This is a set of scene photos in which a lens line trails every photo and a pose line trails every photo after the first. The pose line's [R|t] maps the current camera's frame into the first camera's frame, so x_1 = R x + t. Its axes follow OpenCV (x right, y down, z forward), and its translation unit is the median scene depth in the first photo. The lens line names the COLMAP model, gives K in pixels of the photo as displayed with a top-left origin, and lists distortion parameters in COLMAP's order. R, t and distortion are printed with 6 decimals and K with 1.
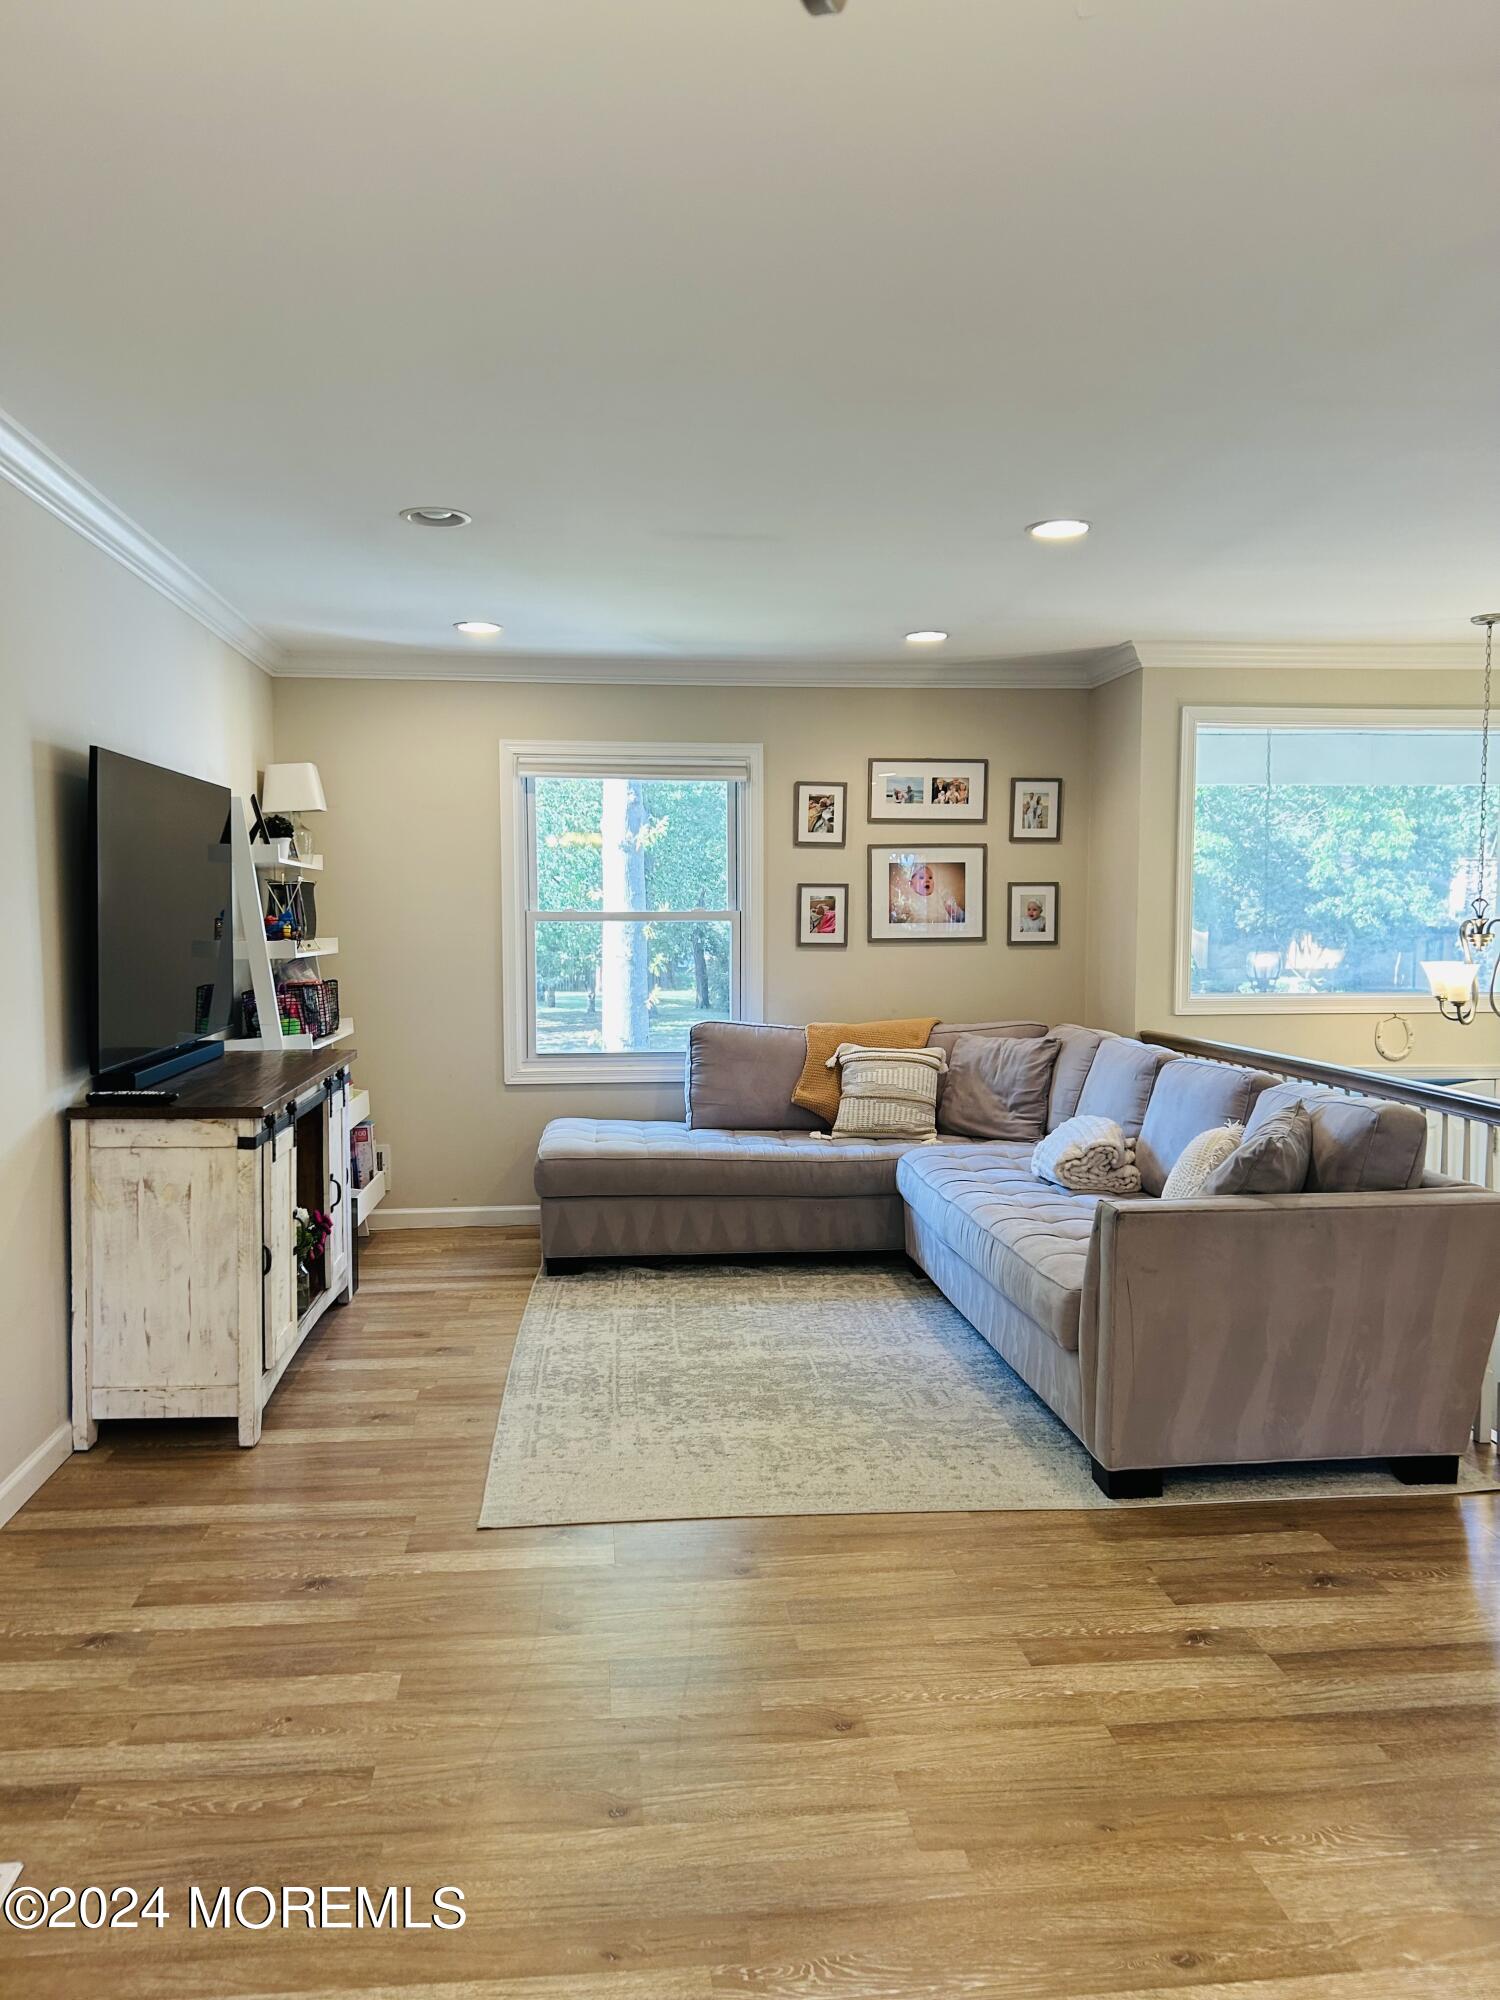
lens RADIAL K [[1525.4, 0, 734.4], [0, 1525.4, 1018.5], [0, 0, 1]] dist [0.069765, -0.079701]
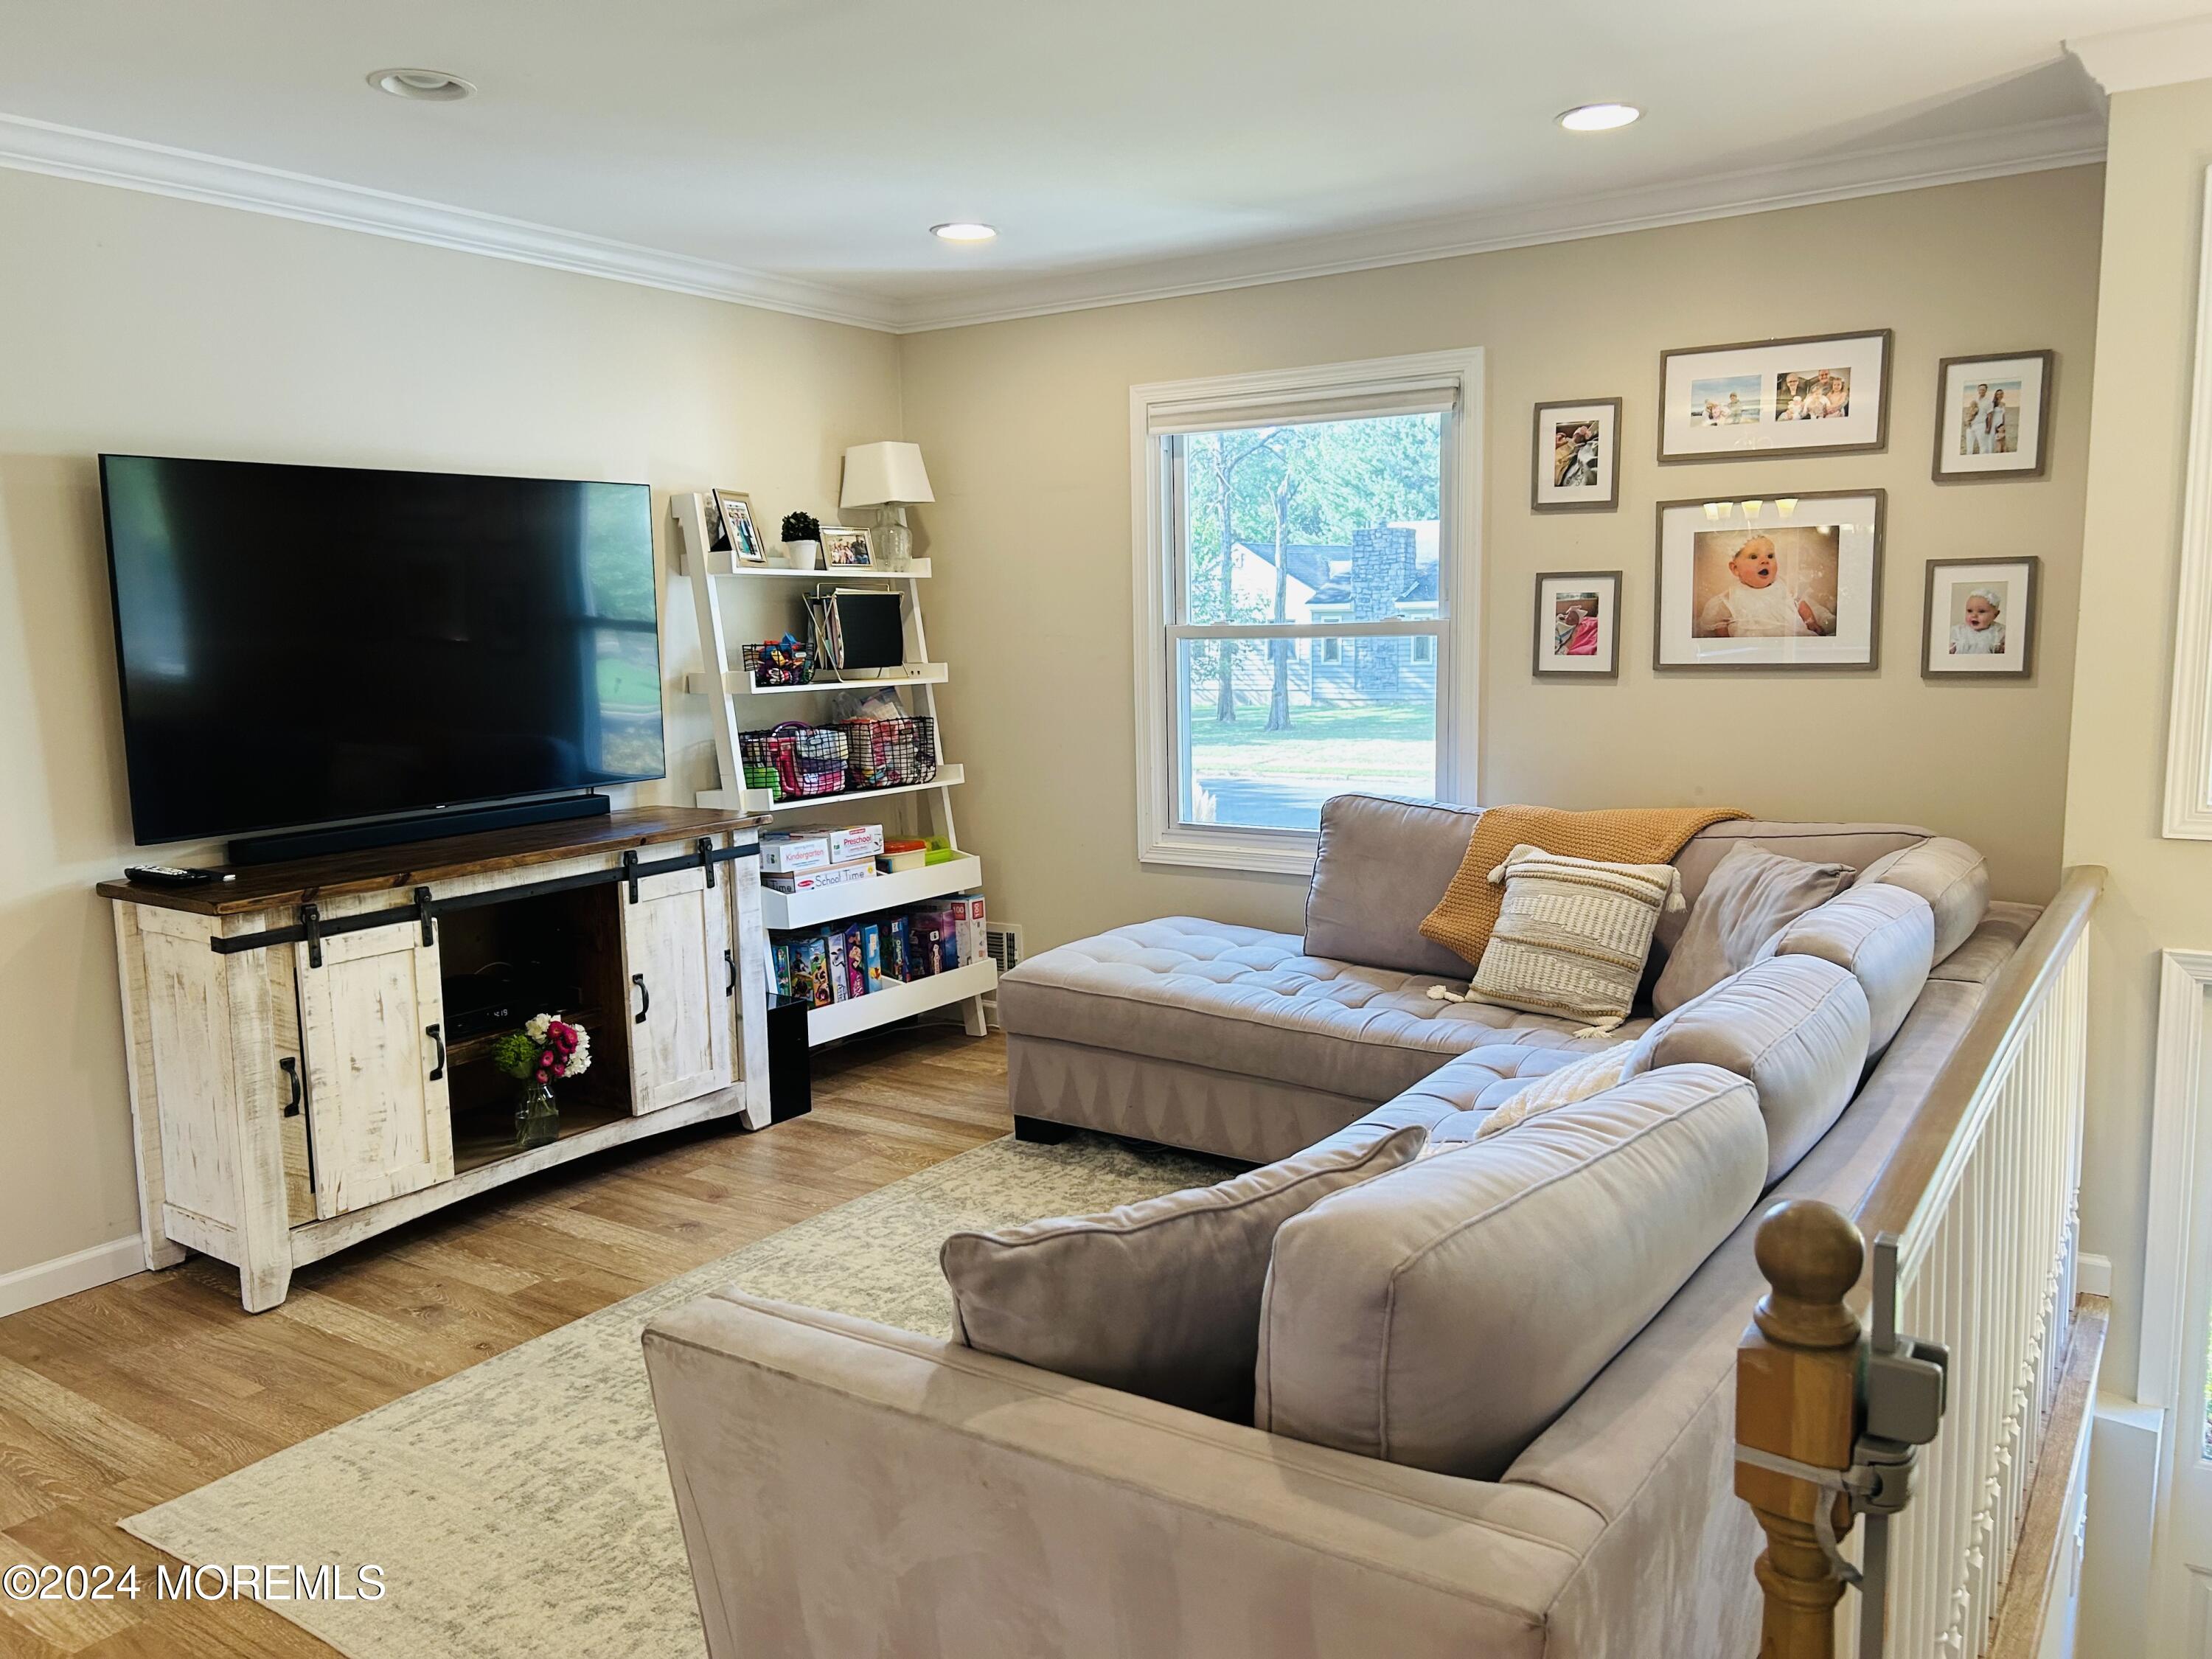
lens RADIAL K [[1687.1, 0, 1114.3], [0, 1687.1, 839.7], [0, 0, 1]] dist [0.069765, -0.079701]
pose [[0.763979, 0.074981, -0.640870, 0.407966], [-0.025985, 0.995995, 0.085554, -0.041508], [0.644718, -0.048709, 0.762867, 0.421728]]
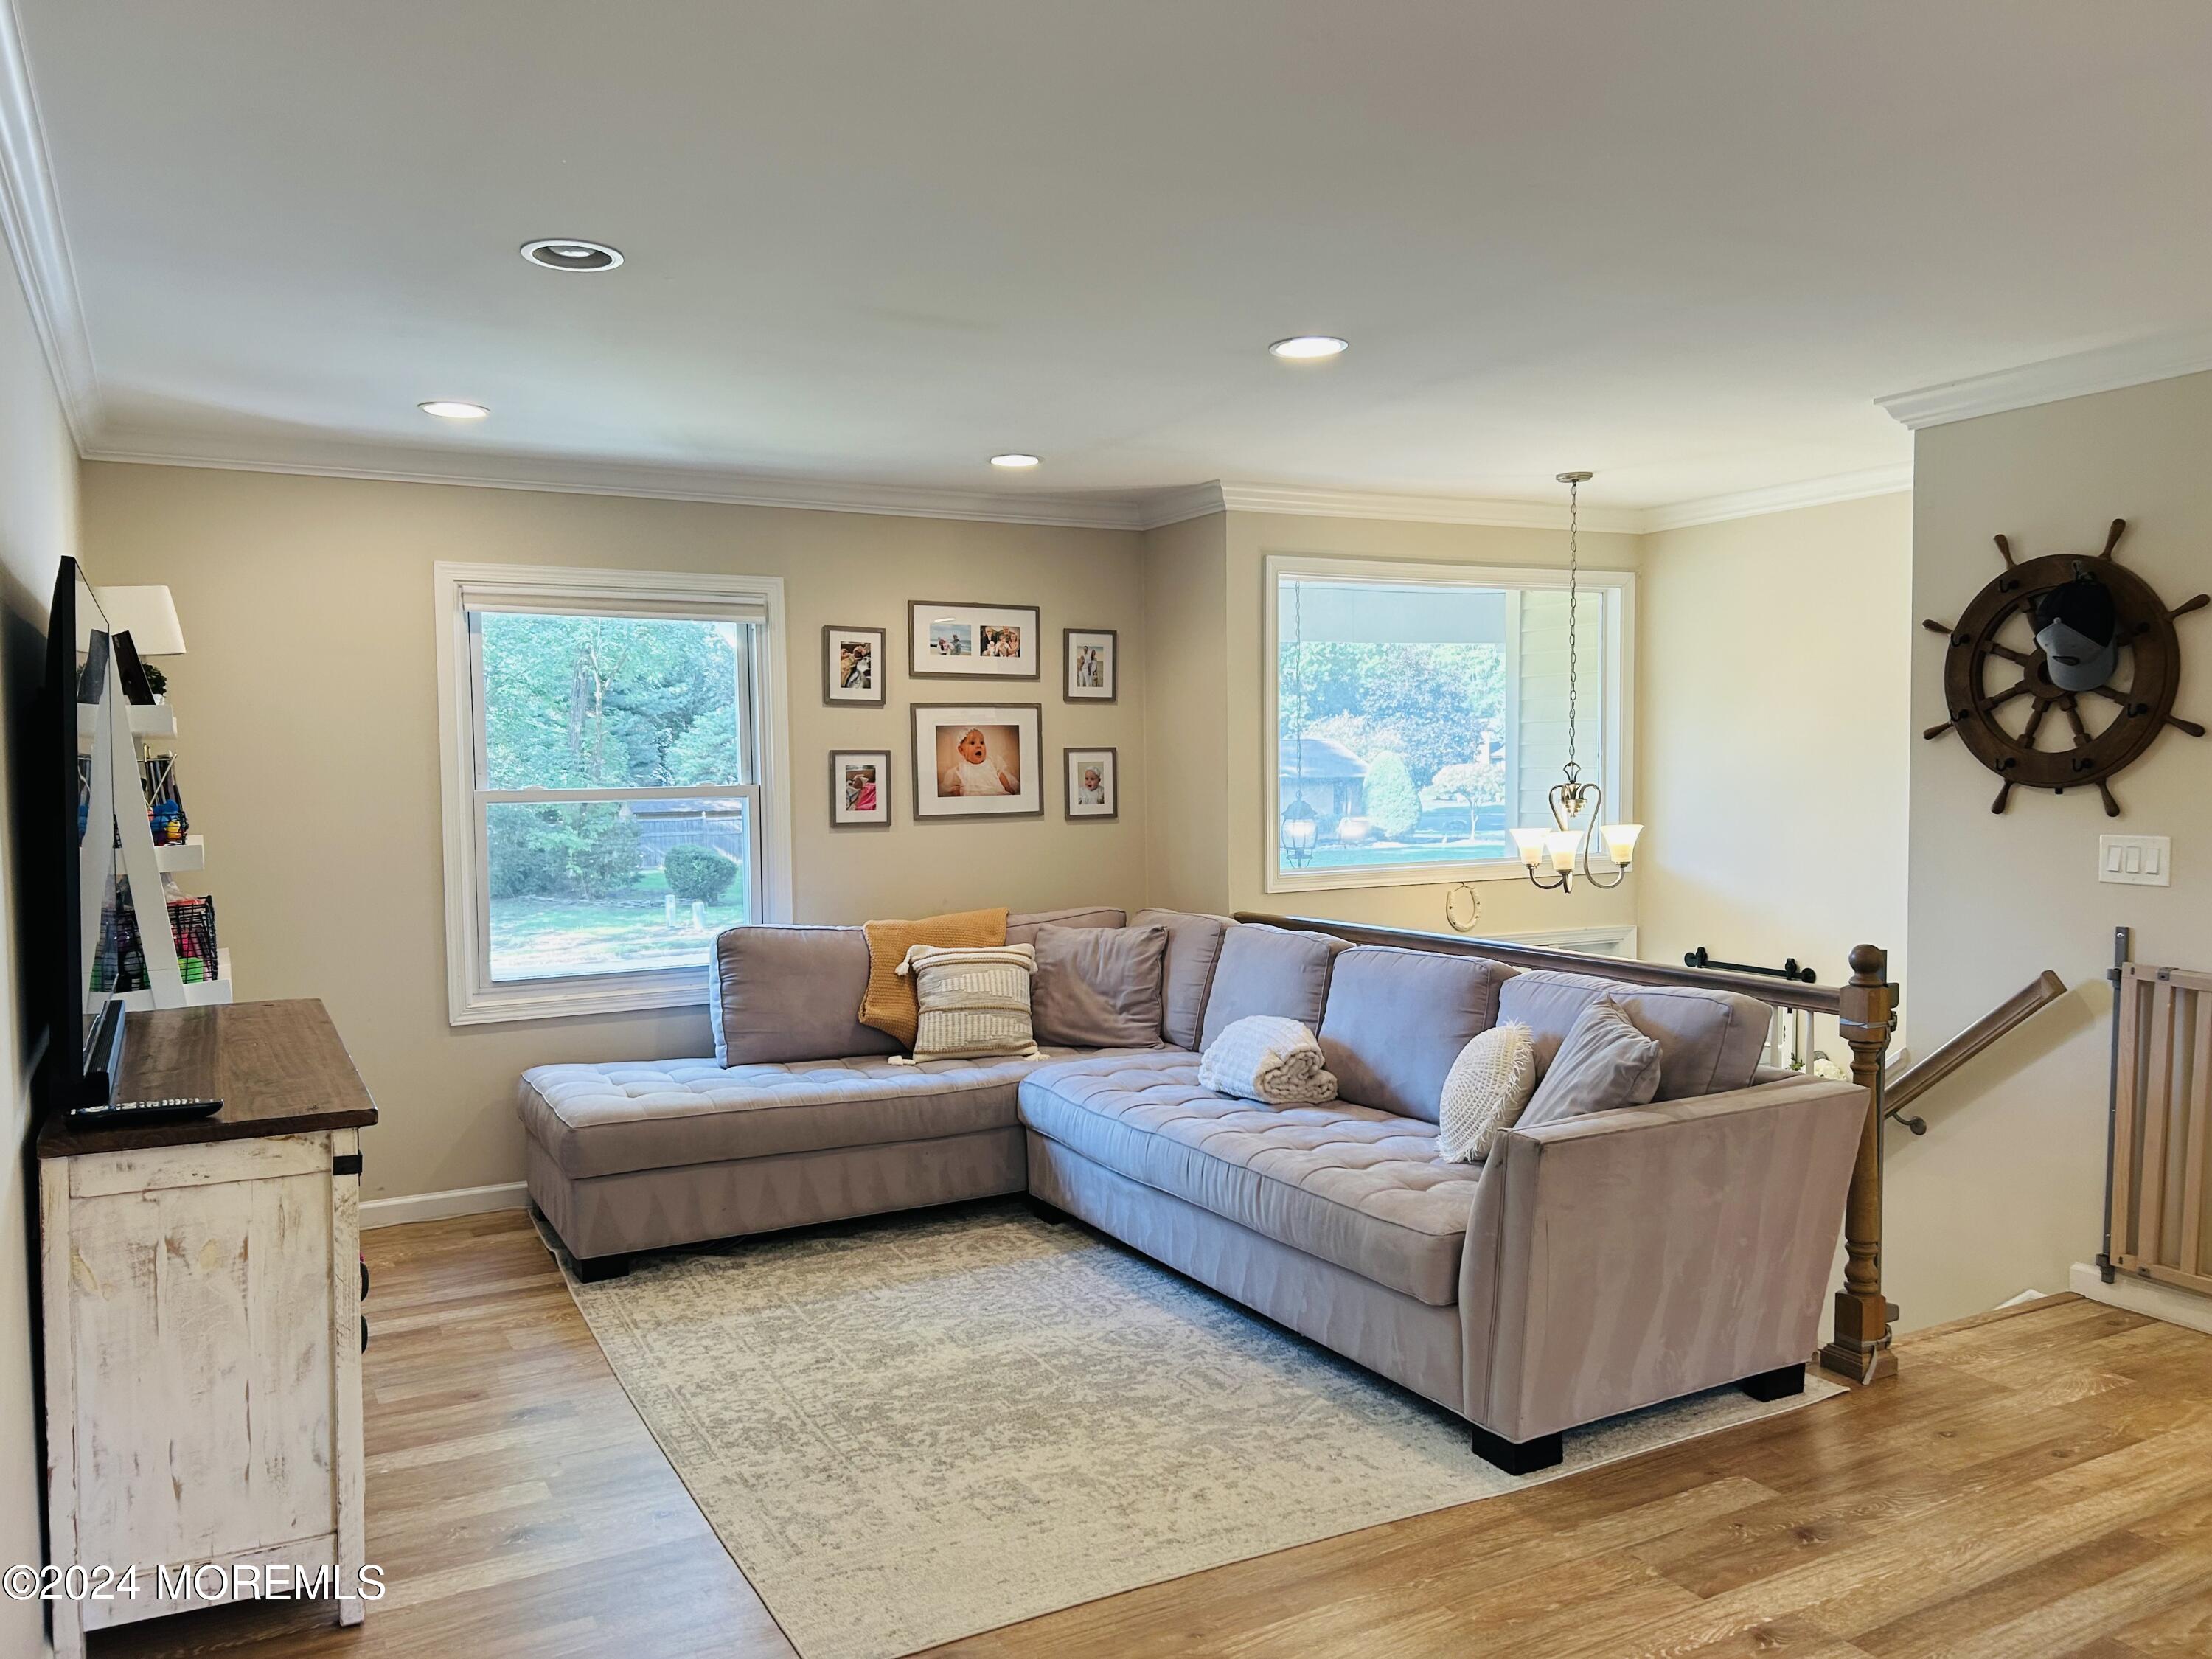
lens RADIAL K [[1687.1, 0, 1125.3], [0, 1687.1, 849.7], [0, 0, 1]] dist [0.069765, -0.079701]
pose [[0.915857, -0.031838, 0.400241, -0.203239], [0.039740, 0.999144, -0.011457, -0.021980], [-0.399534, 0.026399, 0.916338, 0.128642]]
